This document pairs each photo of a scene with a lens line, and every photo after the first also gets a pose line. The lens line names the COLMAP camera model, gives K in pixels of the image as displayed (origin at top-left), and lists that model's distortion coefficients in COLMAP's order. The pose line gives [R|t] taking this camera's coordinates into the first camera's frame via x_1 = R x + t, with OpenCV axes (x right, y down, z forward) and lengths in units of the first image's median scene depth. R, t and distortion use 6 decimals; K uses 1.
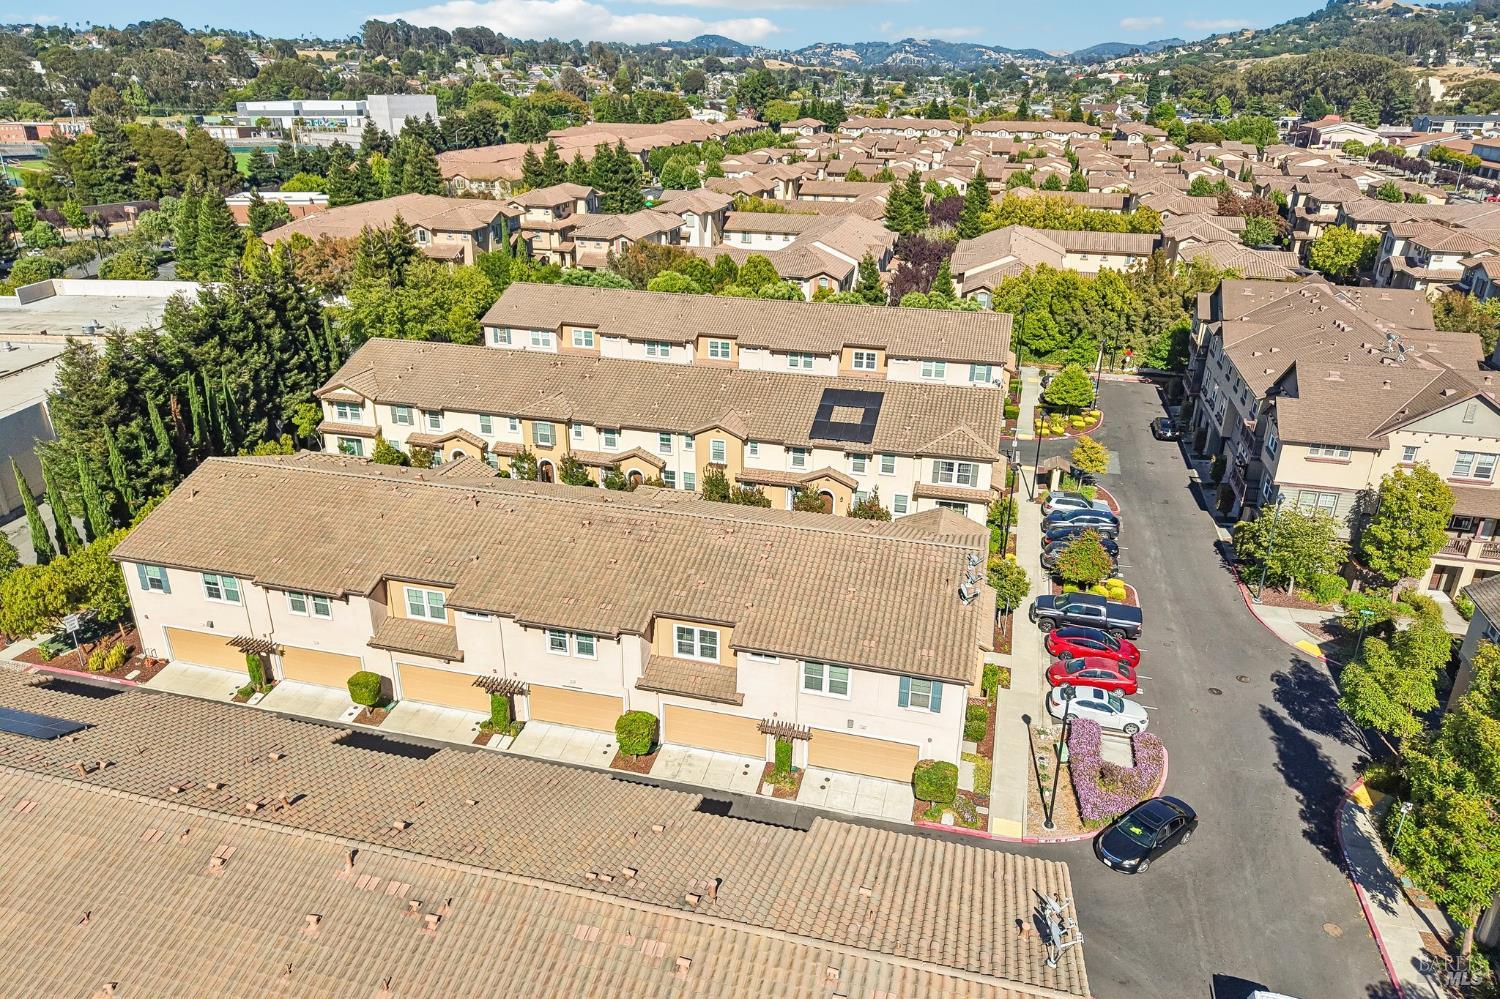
lens RADIAL K [[1009.1, 0, 747.2], [0, 1009.1, 494.0], [0, 0, 1]] dist [0.003722, 0.002182]
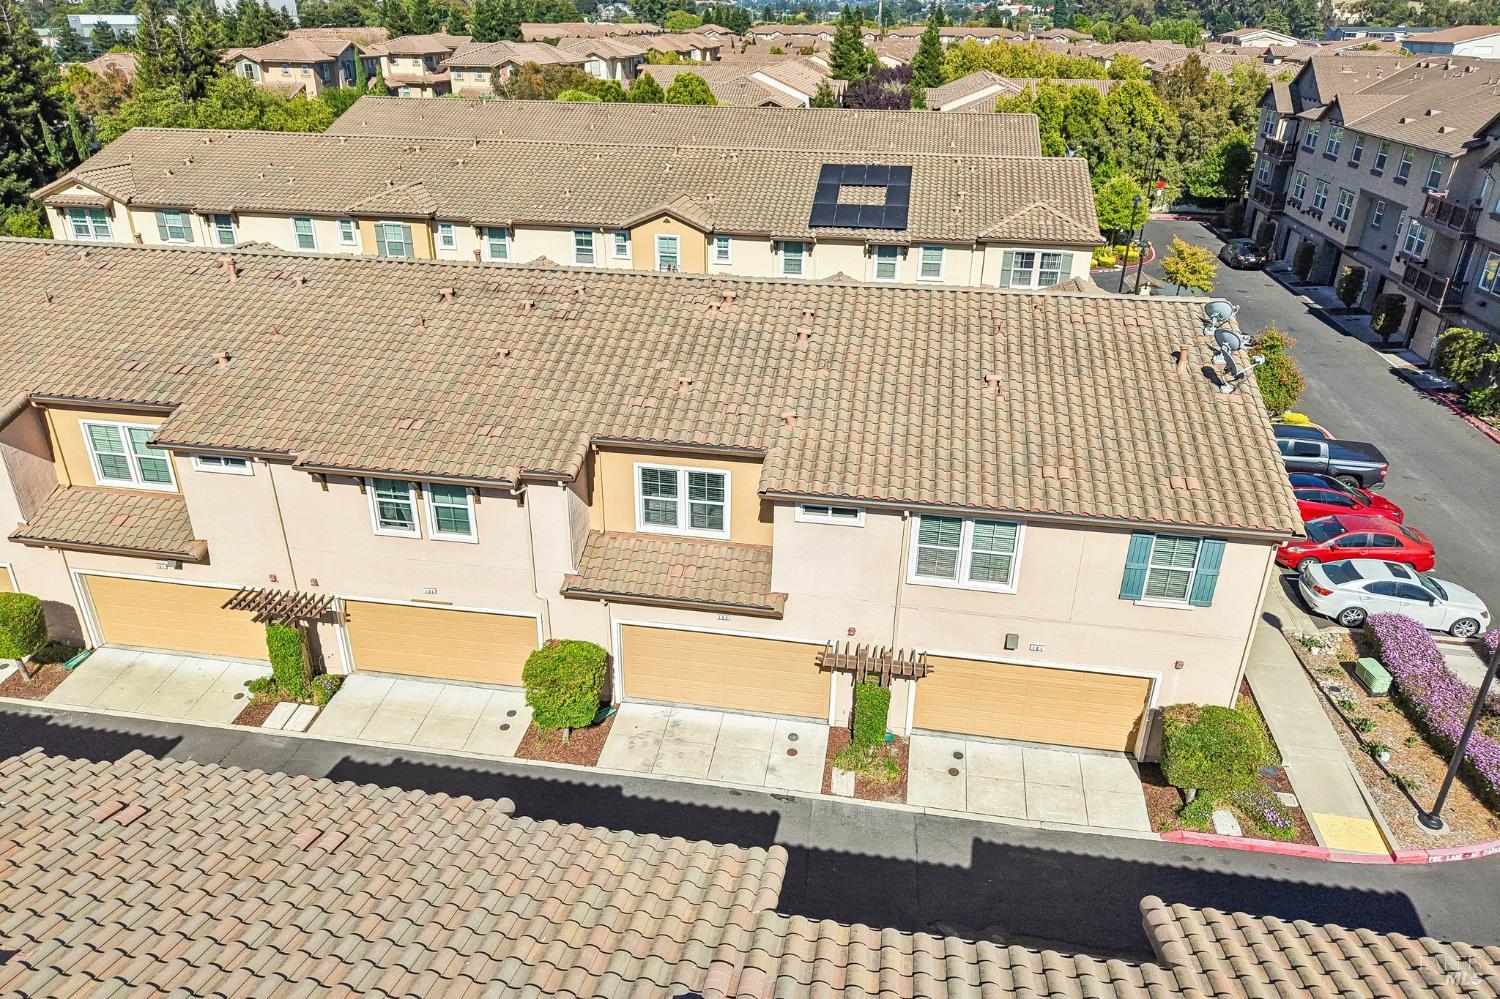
lens RADIAL K [[1005.0, 0, 744.9], [0, 1005.0, 503.0], [0, 0, 1]] dist [0.003740, -0.000275]
pose [[0.995560, -0.039550, 0.085422, -0.037954], [0.034684, 0.997730, 0.057718, 0.075399], [-0.087511, -0.054499, 0.994672, 0.312099]]
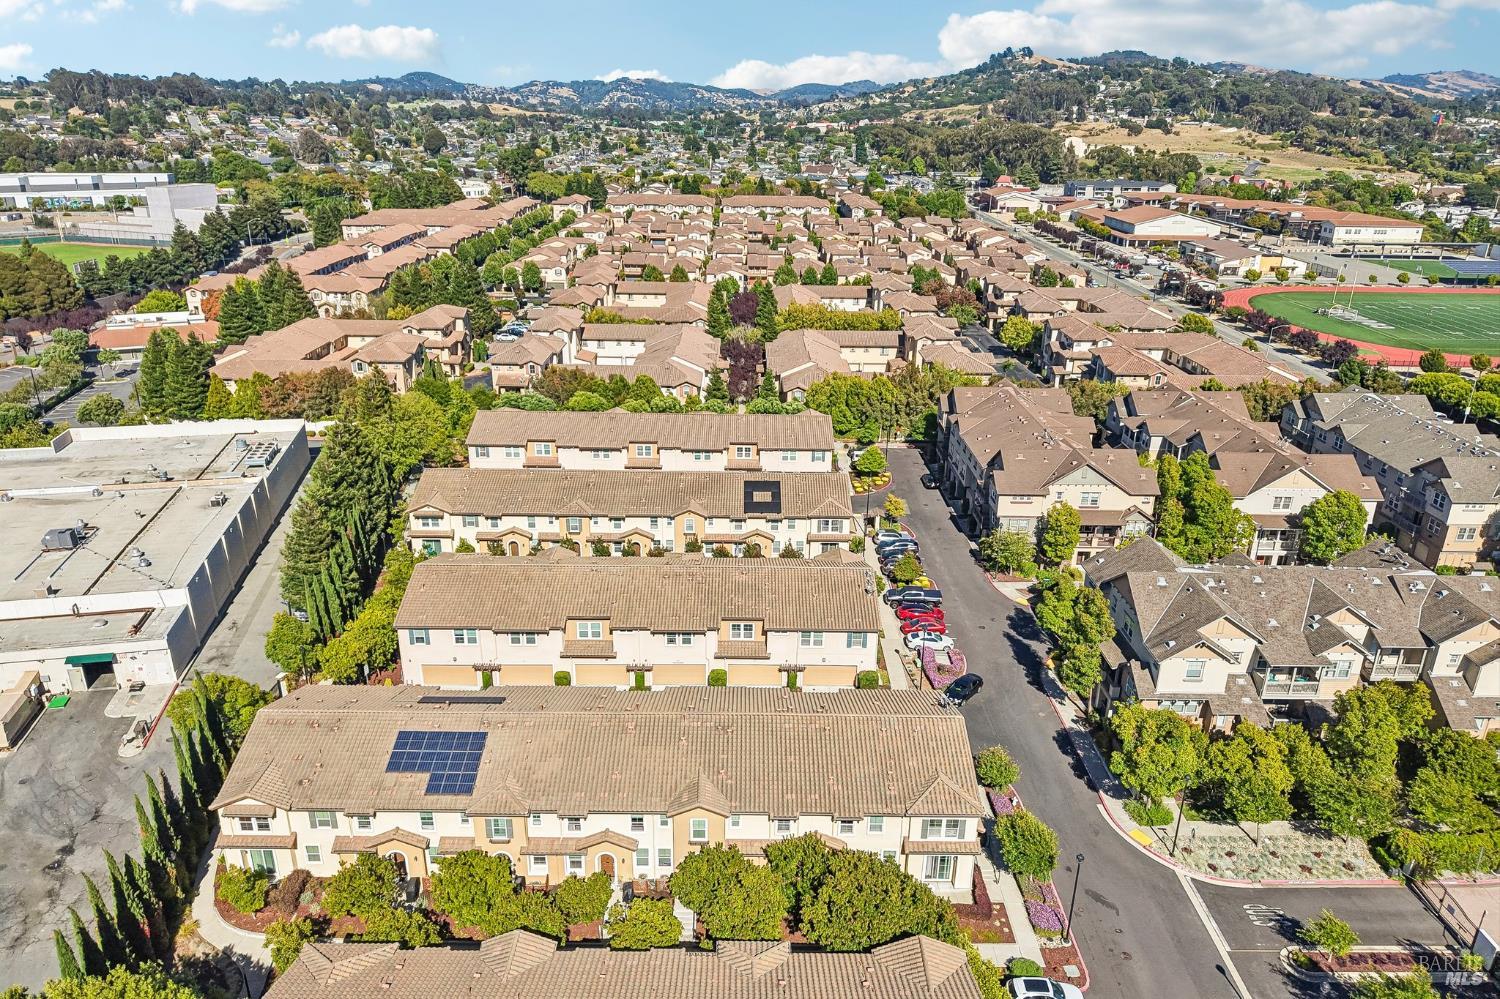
lens RADIAL K [[1011.0, 0, 749.2], [0, 1011.0, 481.1], [0, 0, 1]] dist [0.038506, -0.052273]
pose [[0.965760, -0.086016, 0.244762, -0.304761], [0.096180, 0.994916, -0.029858, -0.052117], [-0.240949, 0.052377, 0.969123, -0.577160]]
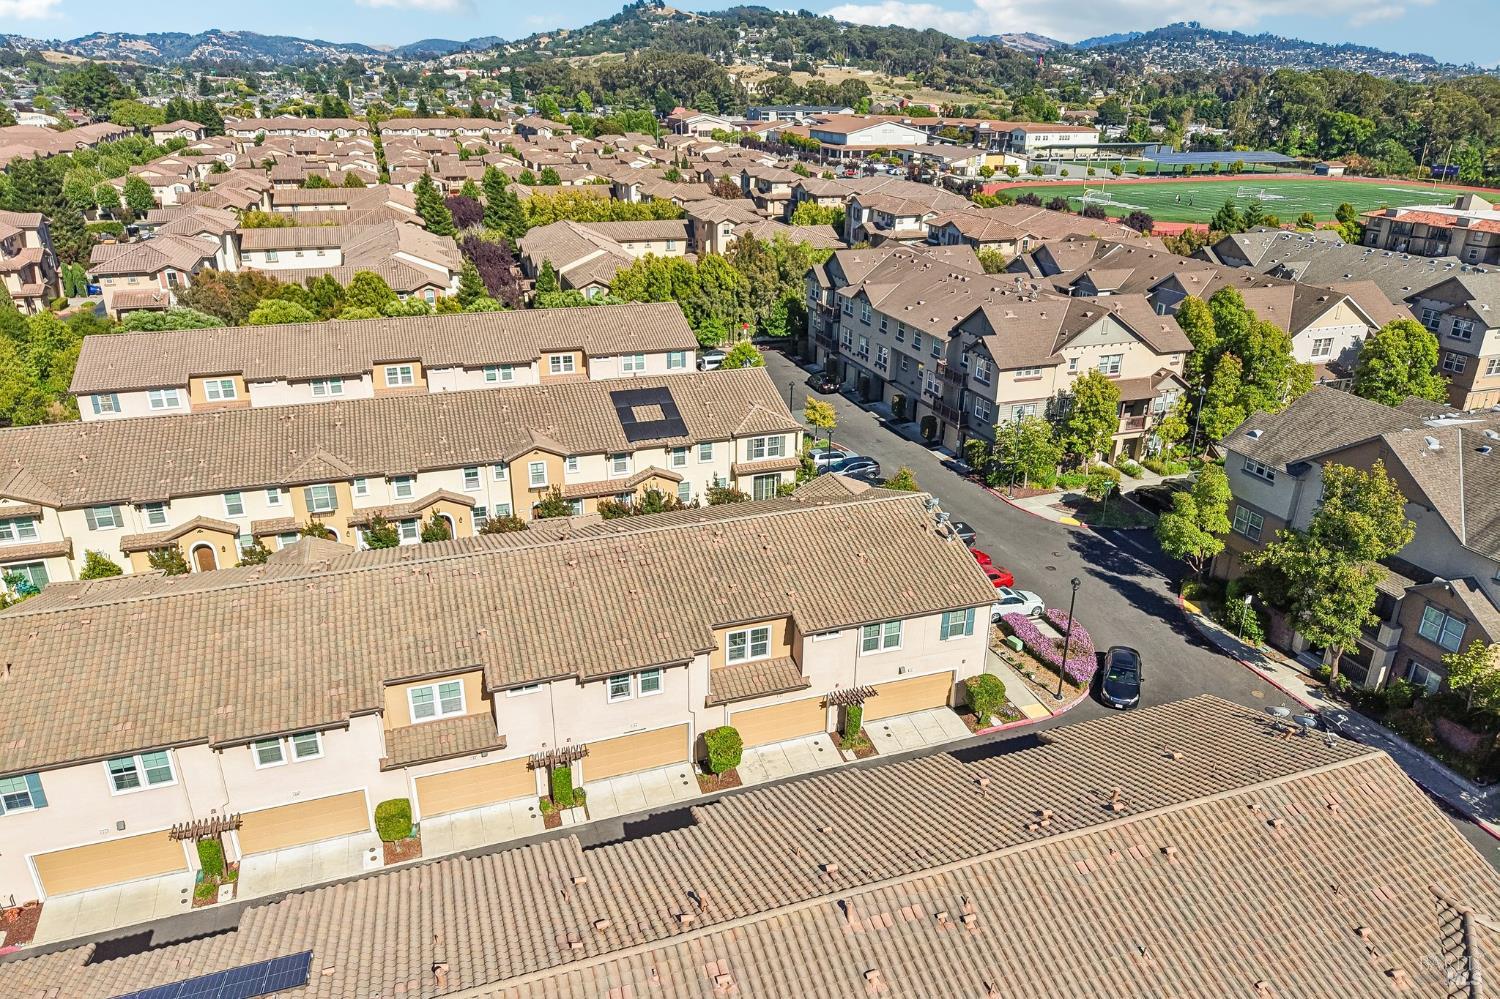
lens RADIAL K [[1010.5, 0, 750.3], [0, 1010.5, 494.7], [0, 0, 1]] dist [0.003253, -0.003213]
pose [[0.825731, -0.216362, 0.520918, -0.332711], [0.214252, 0.974601, 0.065179, -0.039065], [-0.521790, 0.057788, 0.851115, 0.079485]]
